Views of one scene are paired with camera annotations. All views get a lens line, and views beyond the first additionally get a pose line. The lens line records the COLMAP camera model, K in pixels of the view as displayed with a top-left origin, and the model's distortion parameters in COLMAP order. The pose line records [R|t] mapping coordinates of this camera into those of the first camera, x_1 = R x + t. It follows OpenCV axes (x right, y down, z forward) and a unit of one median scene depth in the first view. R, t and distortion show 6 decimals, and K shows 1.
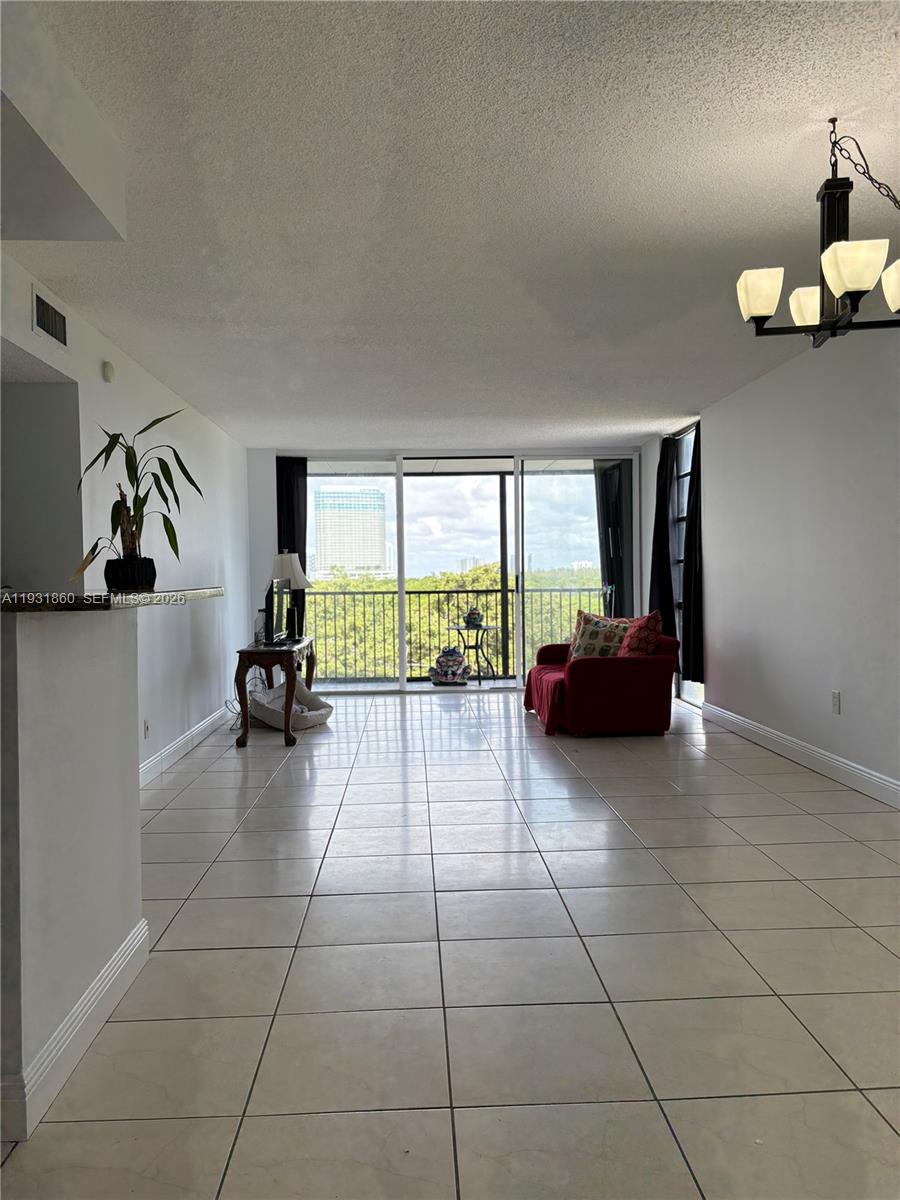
lens RADIAL K [[891.4, 0, 450.0], [0, 891.4, 600.0], [0, 0, 1]] dist [0.092546, -0.082662]
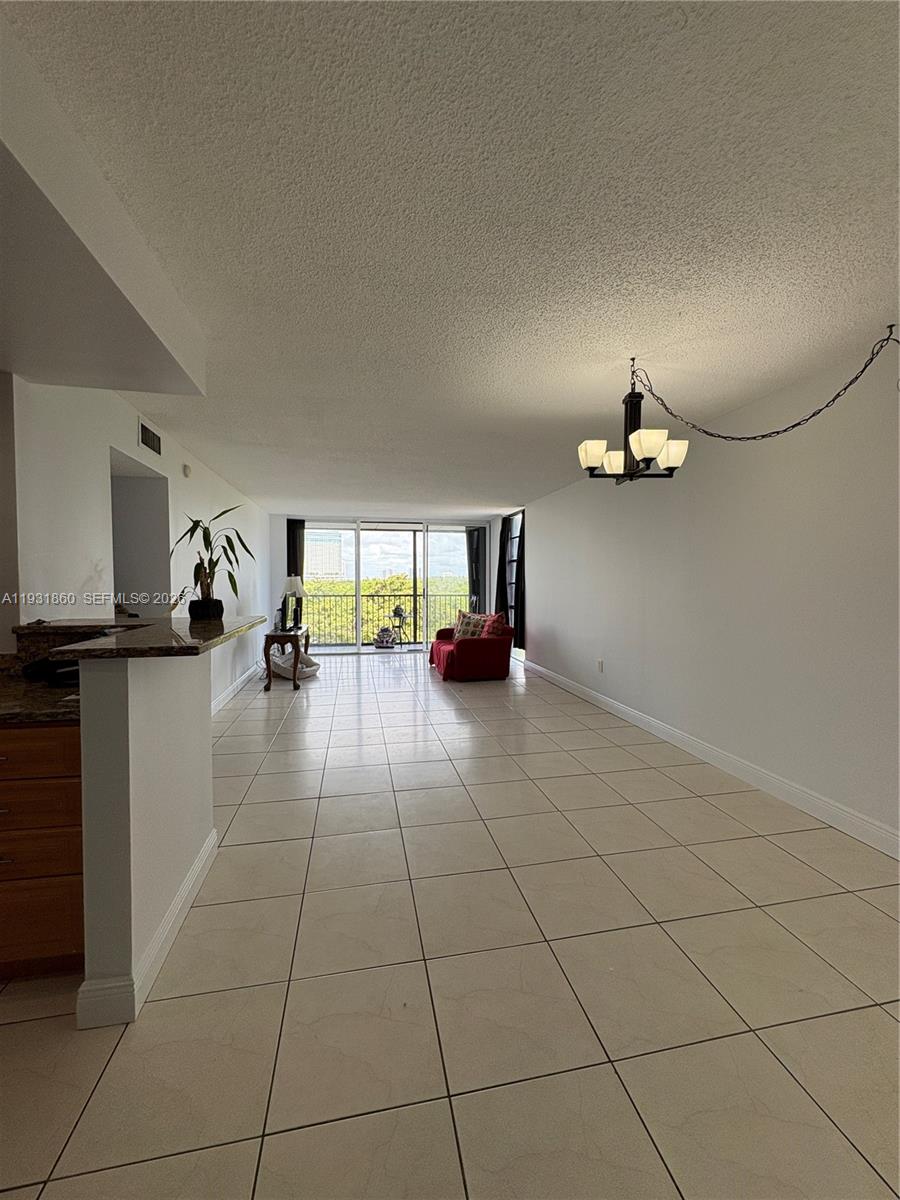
lens RADIAL K [[476.6, 0, 450.0], [0, 476.6, 600.0], [0, 0, 1]] dist [0.016975, 0.000069]
pose [[0.988310, 0.011133, 0.152051, -0.023951], [-0.013415, 0.999812, 0.013989, -0.023272], [-0.151867, -0.015865, 0.988274, 0.044474]]
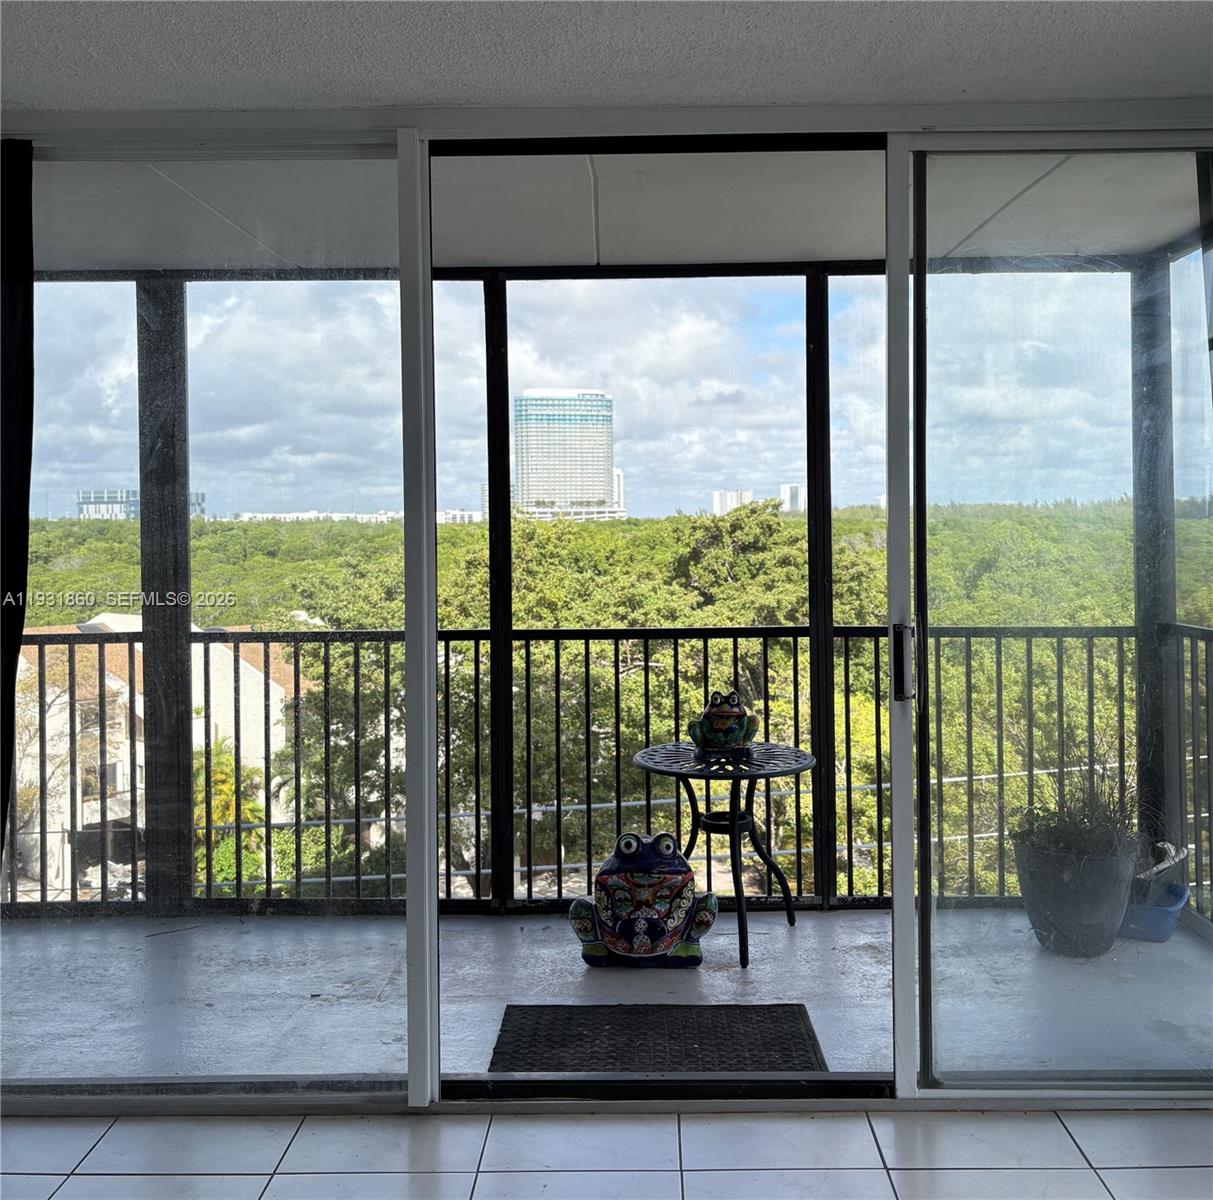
lens RADIAL K [[1237.1, 0, 606.5], [0, 1237.1, 600.0], [0, 0, 1]] dist [-0.000501, -0.003419]
pose [[0.997070, 0.003770, -0.076397, 0.026275], [-0.000562, 0.999119, 0.041975, -0.060658], [0.076488, -0.041809, 0.996194, 0.817819]]
